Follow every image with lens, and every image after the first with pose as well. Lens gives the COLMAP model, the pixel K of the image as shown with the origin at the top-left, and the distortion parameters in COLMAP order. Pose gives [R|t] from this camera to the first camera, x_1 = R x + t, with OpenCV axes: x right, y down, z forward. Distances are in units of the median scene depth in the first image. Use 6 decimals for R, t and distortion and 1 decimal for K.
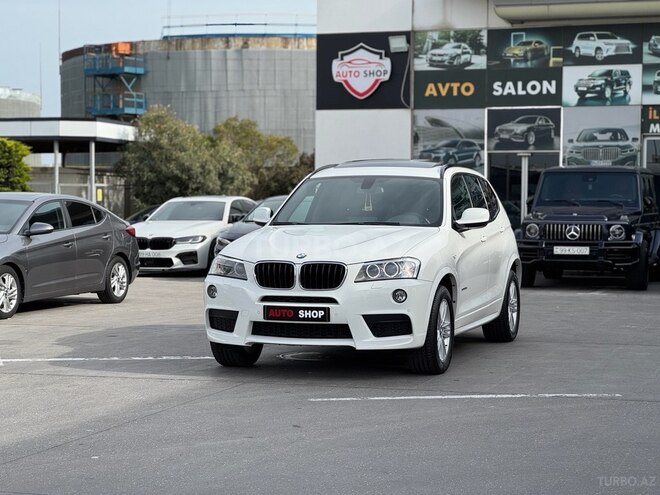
lens RADIAL K [[1470.2, 0, 324.7], [0, 1470.2, 249.5], [0, 0, 1]] dist [0.207653, 0.000000]
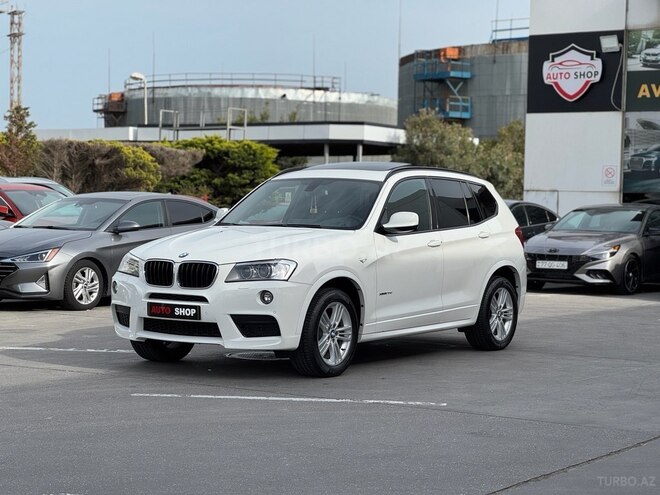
lens RADIAL K [[1470.2, 0, 328.1], [0, 1470.2, 244.7], [0, 0, 1]] dist [0.207653, 0.000000]
pose [[0.962175, 0.023241, -0.271439, 0.179345], [-0.024803, 0.999690, -0.002324, -0.001429], [0.271300, 0.008969, 0.962453, 0.020153]]
